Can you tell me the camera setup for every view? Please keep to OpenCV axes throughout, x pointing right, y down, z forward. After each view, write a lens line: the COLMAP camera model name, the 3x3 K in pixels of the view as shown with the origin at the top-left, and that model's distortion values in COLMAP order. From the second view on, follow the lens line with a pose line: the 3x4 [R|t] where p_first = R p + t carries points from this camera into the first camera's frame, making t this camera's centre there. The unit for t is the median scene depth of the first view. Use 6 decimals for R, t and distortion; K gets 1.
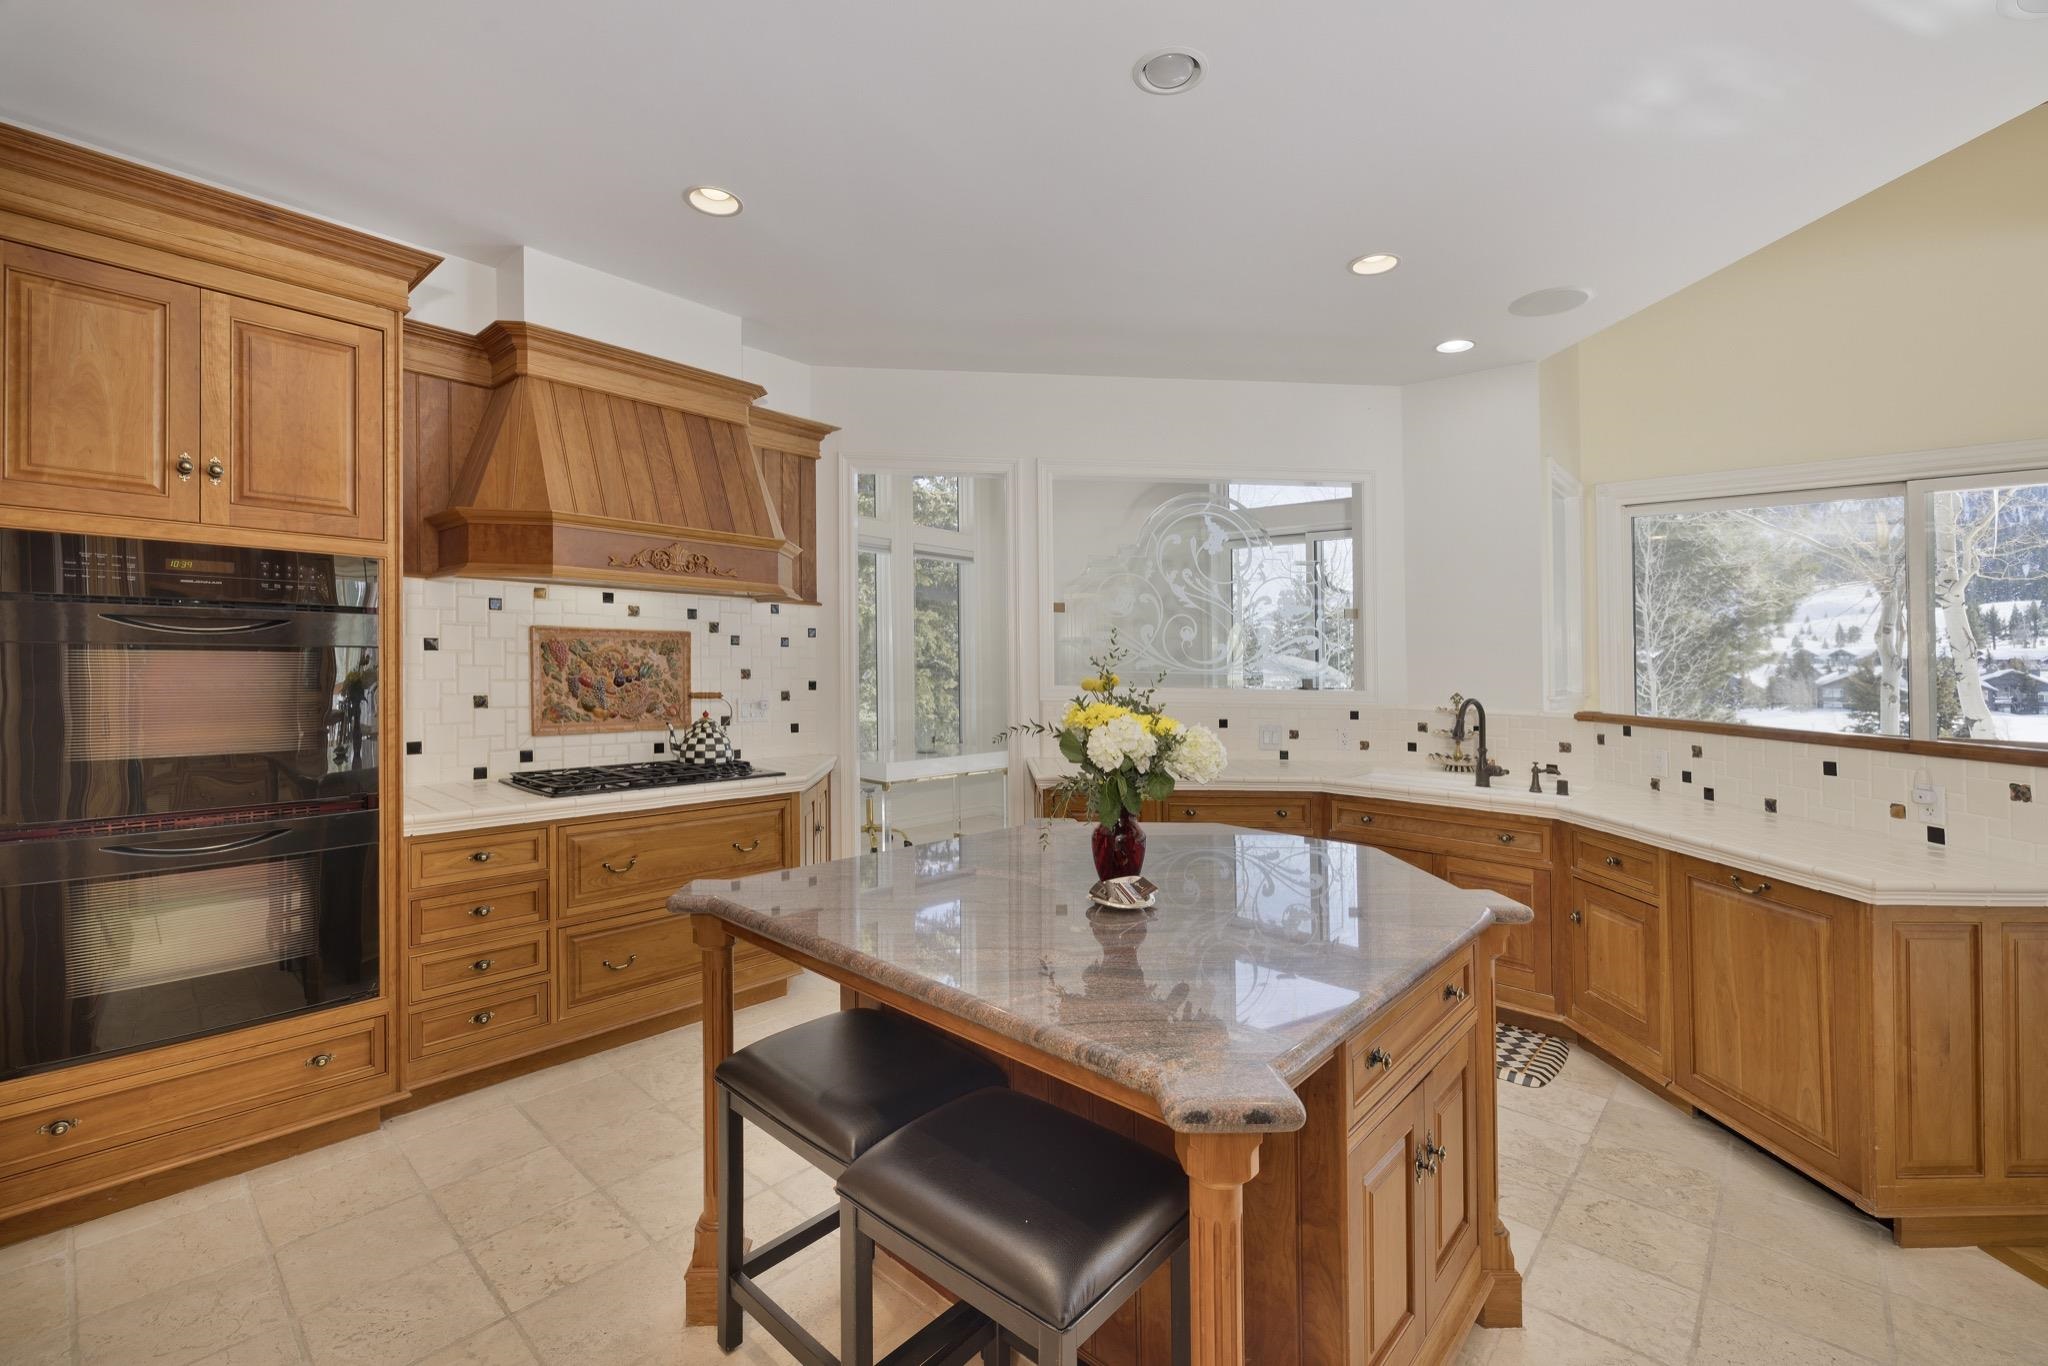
lens RADIAL K [[880.8, 0, 1026.5], [0, 880.8, 723.1], [0, 0, 1]] dist [-0.001294, 0.000127]
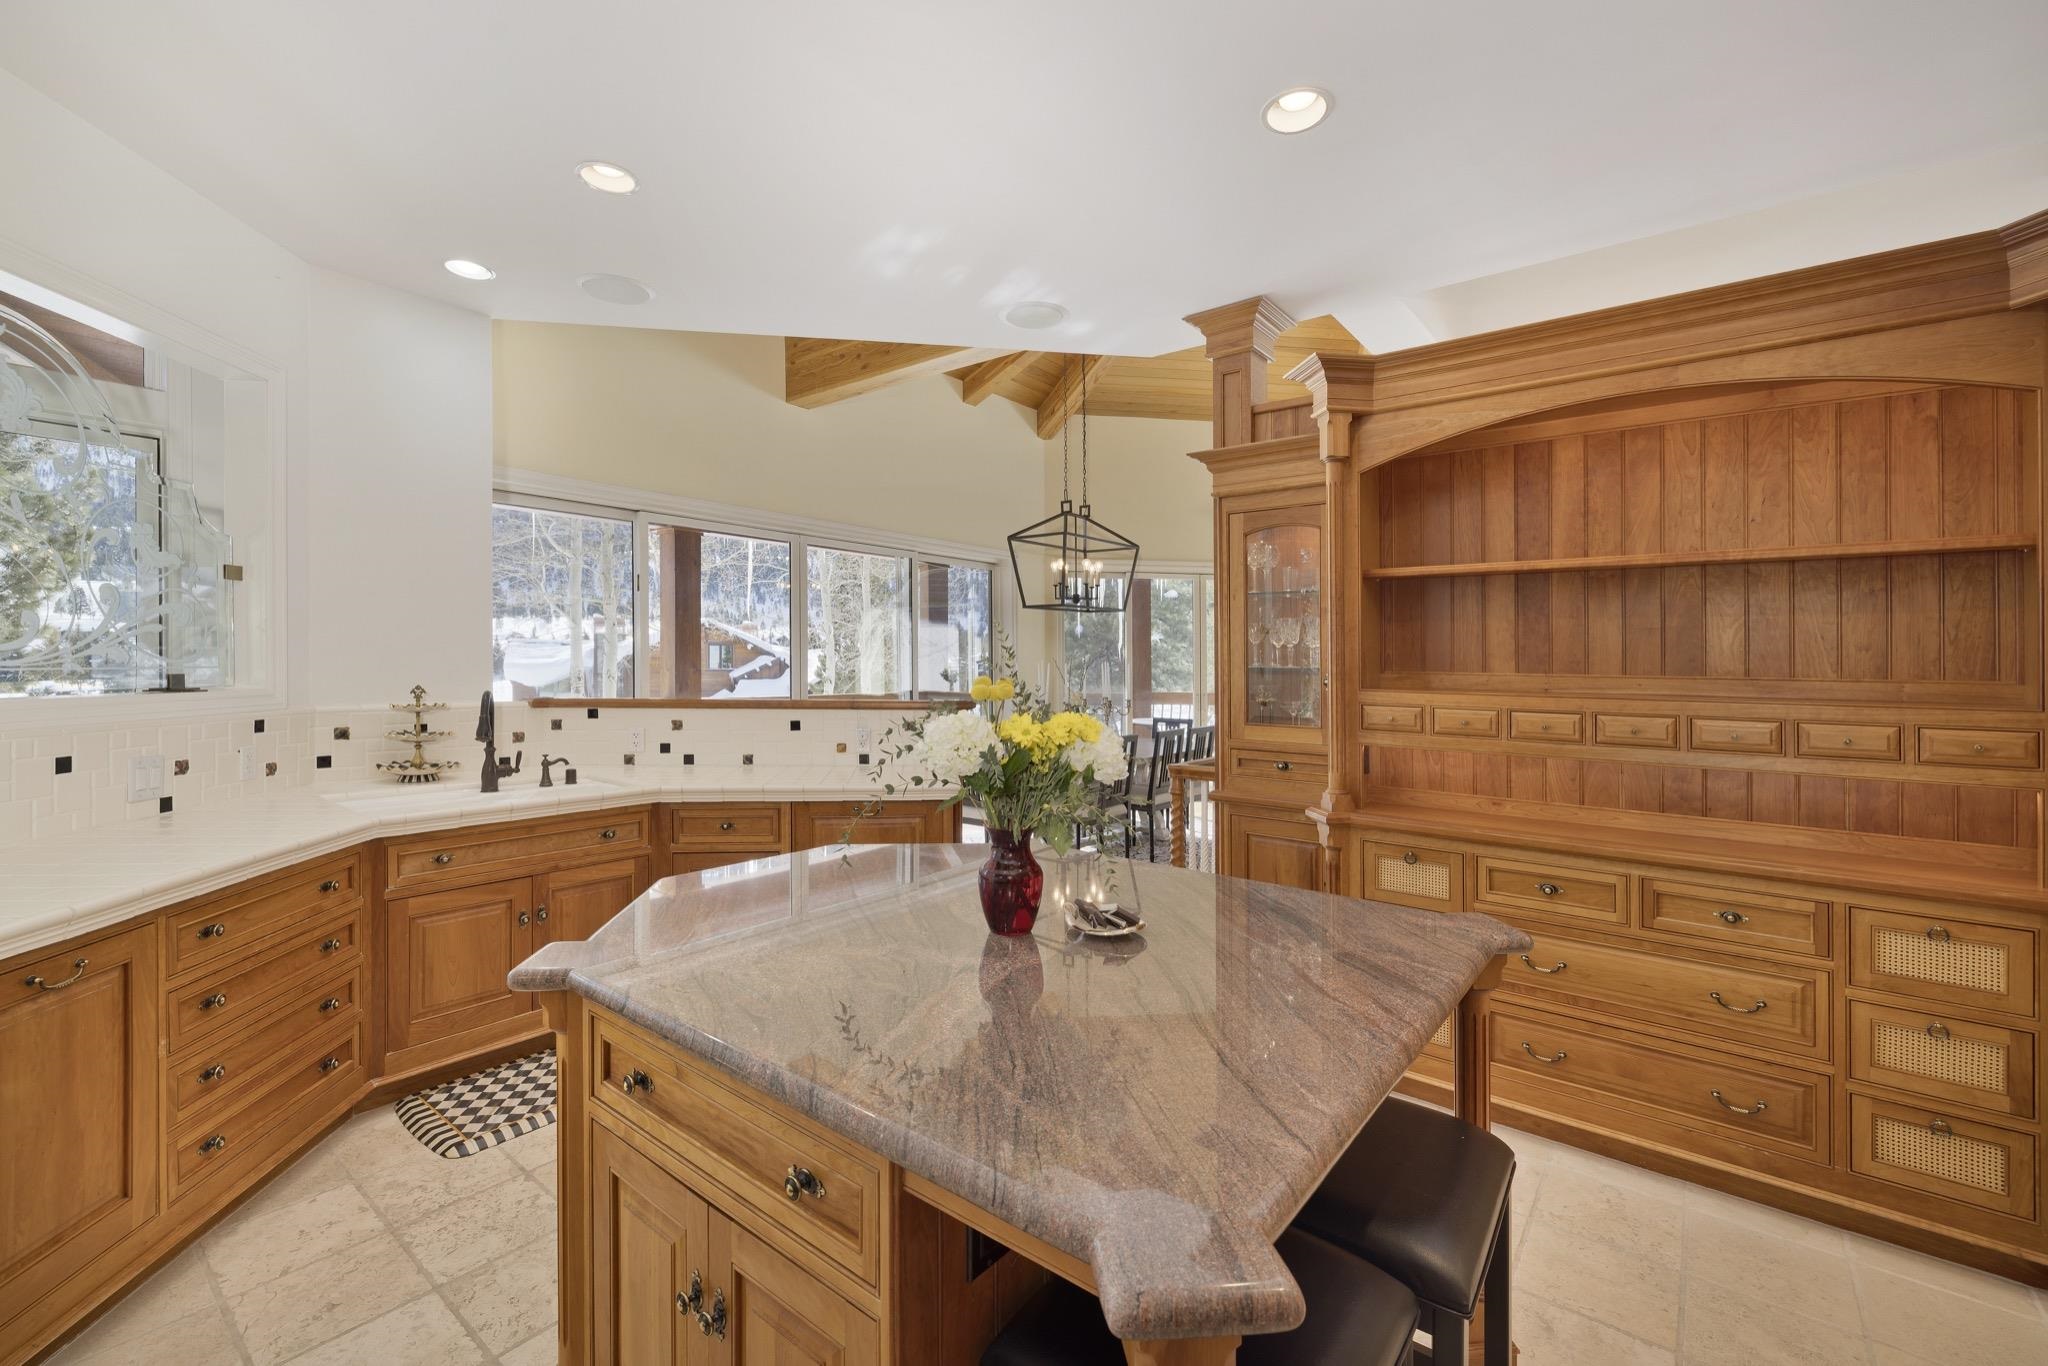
lens RADIAL K [[864.8, 0, 1021.2], [0, 864.8, 670.7], [0, 0, 1]] dist [-0.001506, 0.000125]
pose [[-0.048161, -0.029076, 0.998416, -0.419387], [0.059429, 0.997722, 0.031923, -0.050977], [-0.997070, 0.060873, -0.046324, 0.620178]]
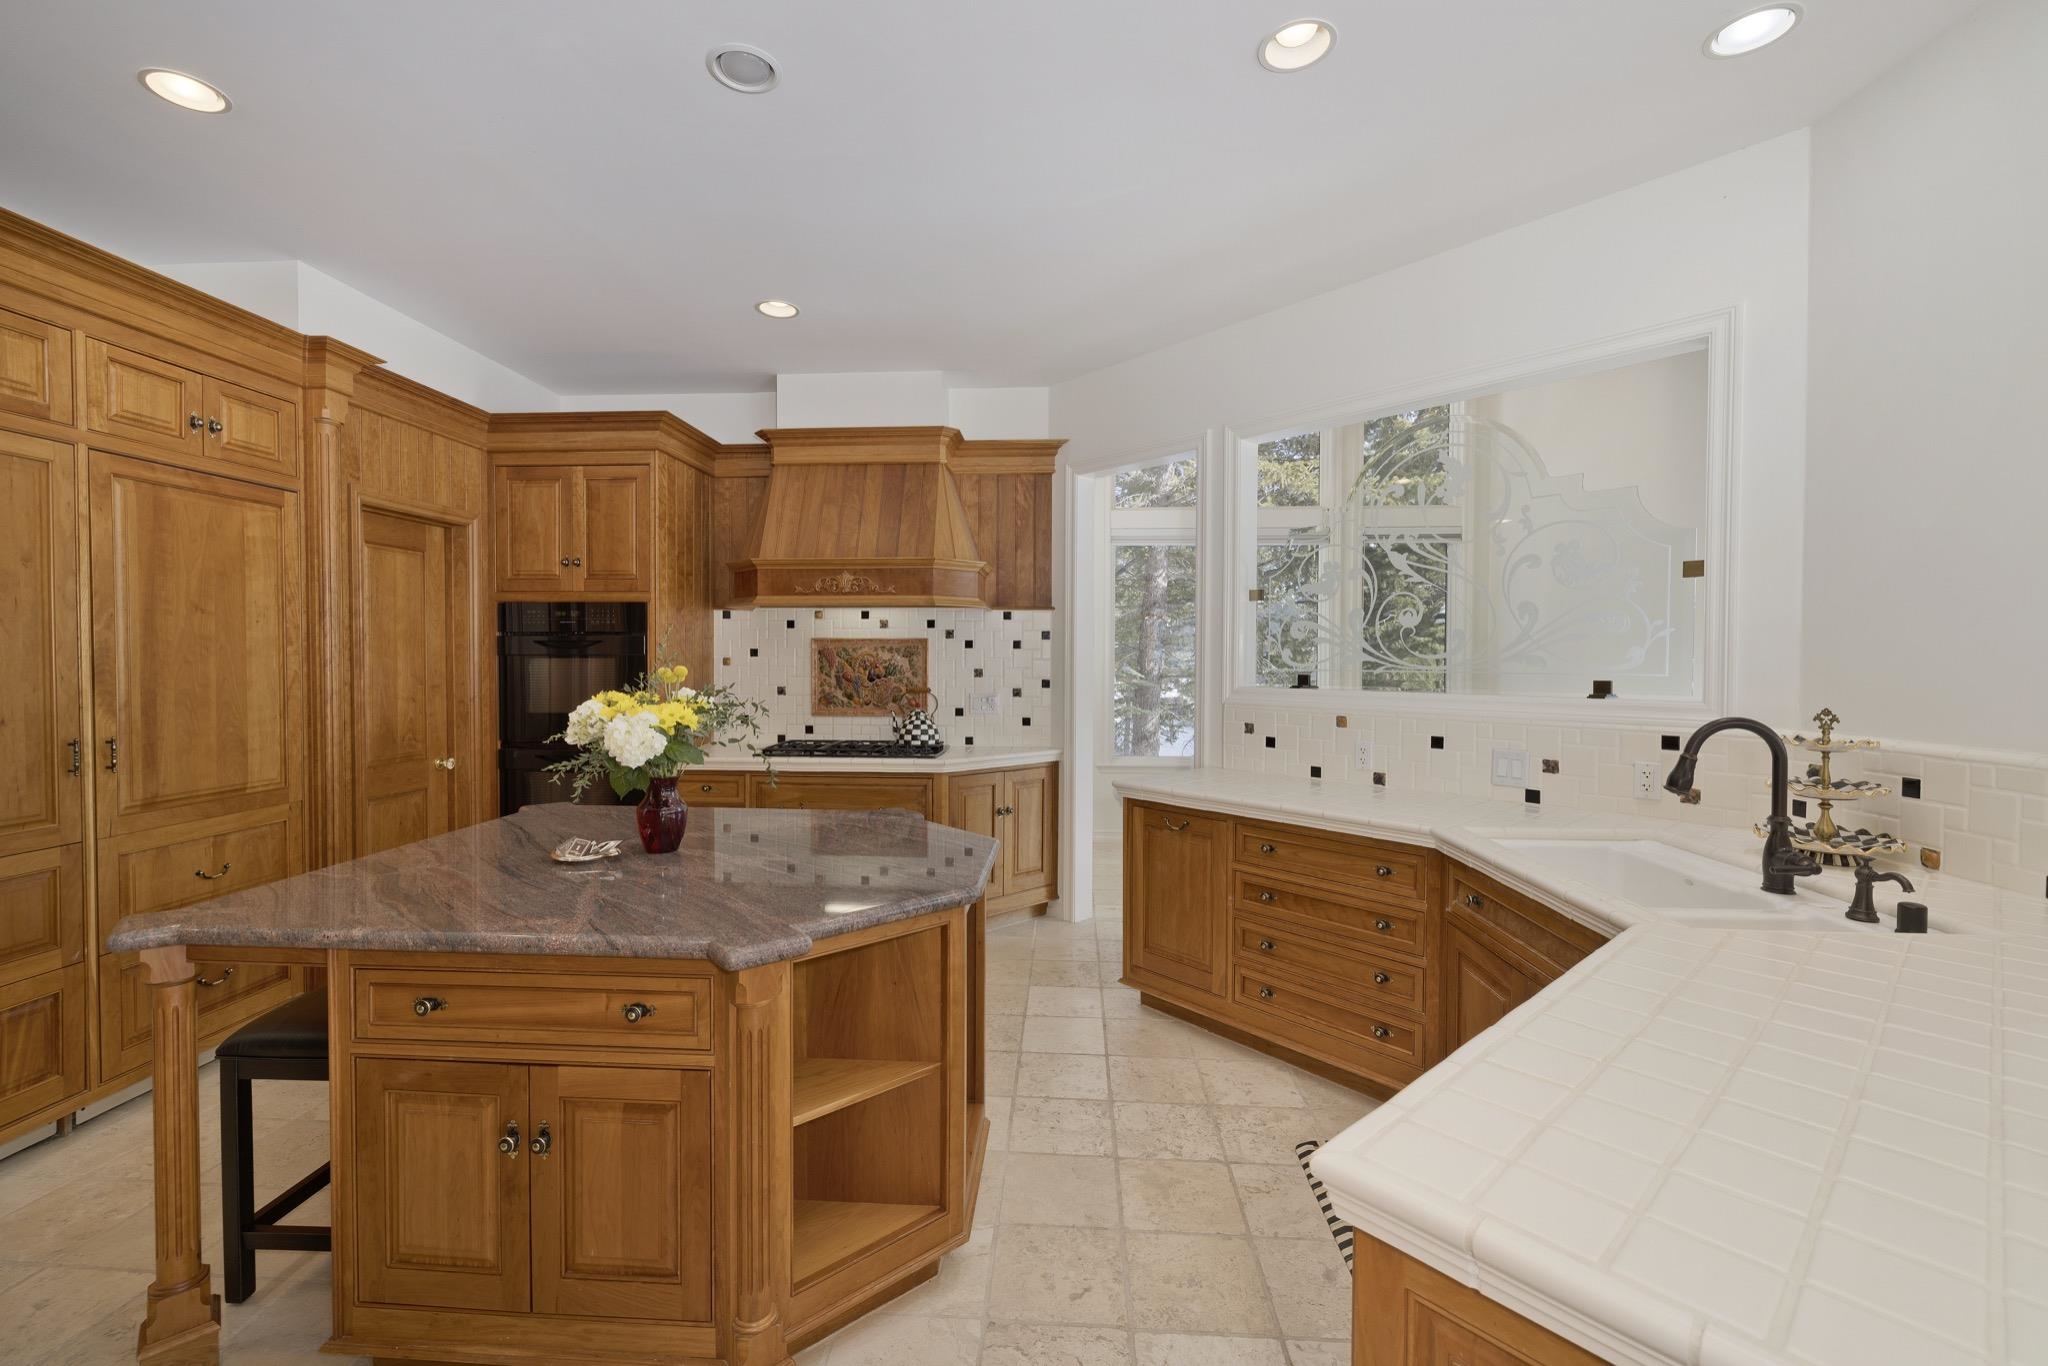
lens RADIAL K [[859.4, 0, 1026.1], [0, 859.4, 756.2], [0, 0, 1]] dist [-0.001665, 0.000112]
pose [[0.612326, 0.074977, -0.787042, 0.768581], [-0.048171, 0.997182, 0.057518, -0.016887], [0.789137, 0.002693, 0.614212, 0.422300]]
